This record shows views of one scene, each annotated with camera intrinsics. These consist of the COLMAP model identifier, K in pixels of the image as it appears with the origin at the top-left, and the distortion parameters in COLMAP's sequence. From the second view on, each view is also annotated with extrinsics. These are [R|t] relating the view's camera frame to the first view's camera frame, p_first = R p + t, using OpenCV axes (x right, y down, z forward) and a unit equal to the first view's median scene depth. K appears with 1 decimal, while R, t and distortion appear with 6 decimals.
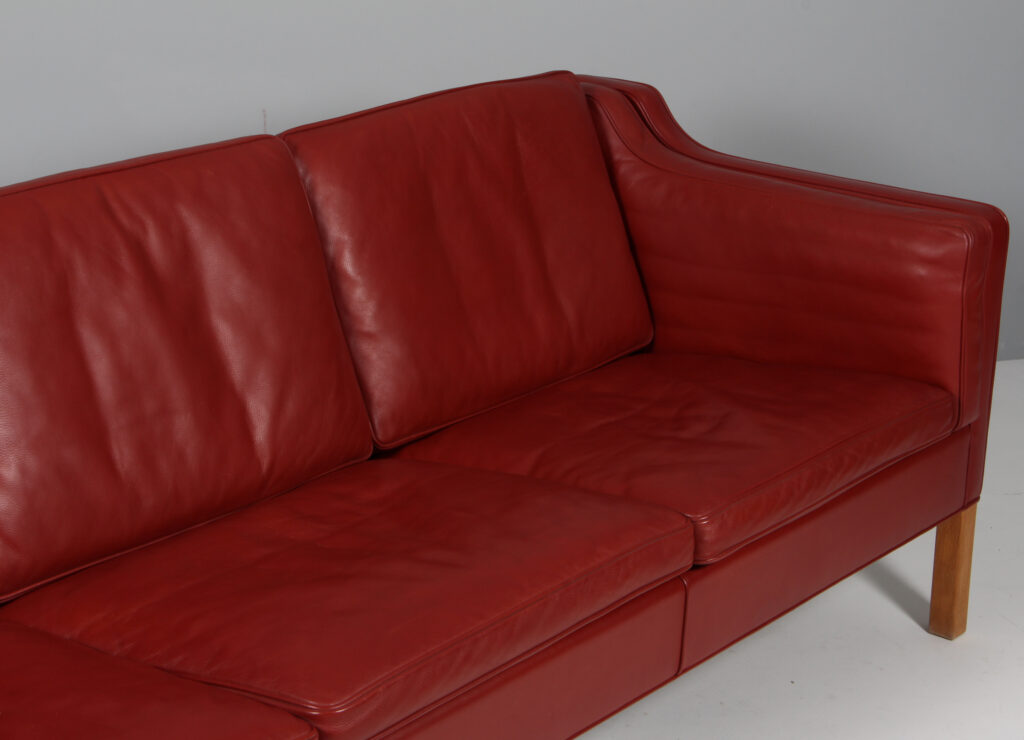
lens RADIAL K [[2156.6, 0, 587.3], [0, 2156.6, 370.2], [0, 0, 1]] dist [0.152769, 0.246767]
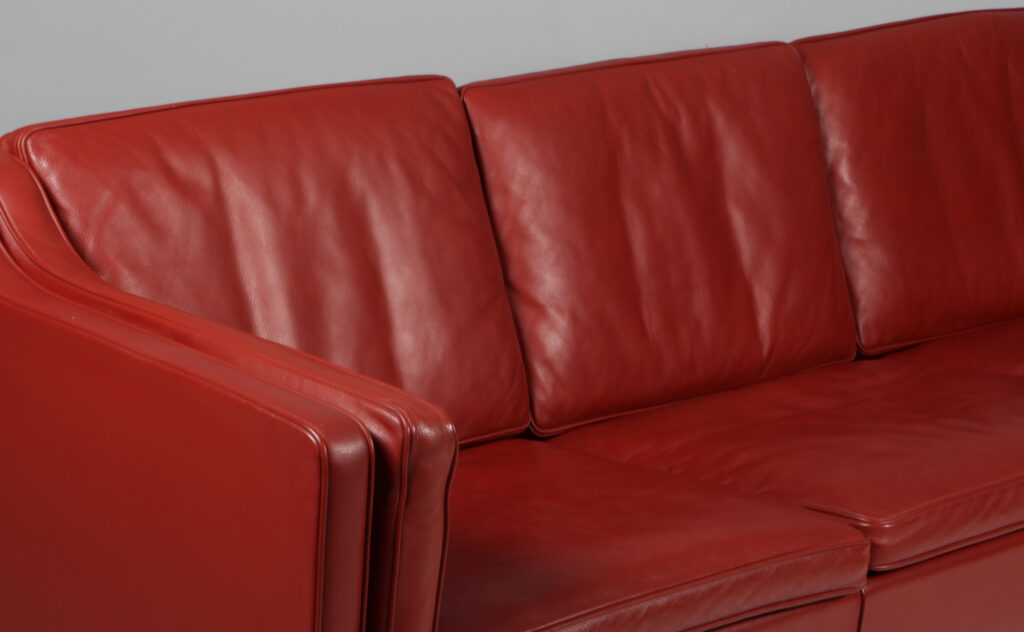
lens RADIAL K [[2856.9, 0, 512.5], [0, 2856.9, 289.2], [0, 0, 1]] dist [0.154685, 9.839847]
pose [[0.990890, 0.069360, -0.115437, -0.107236], [-0.077755, 0.994521, -0.069877, 0.116109], [0.109958, 0.078216, 0.990854, -0.374227]]
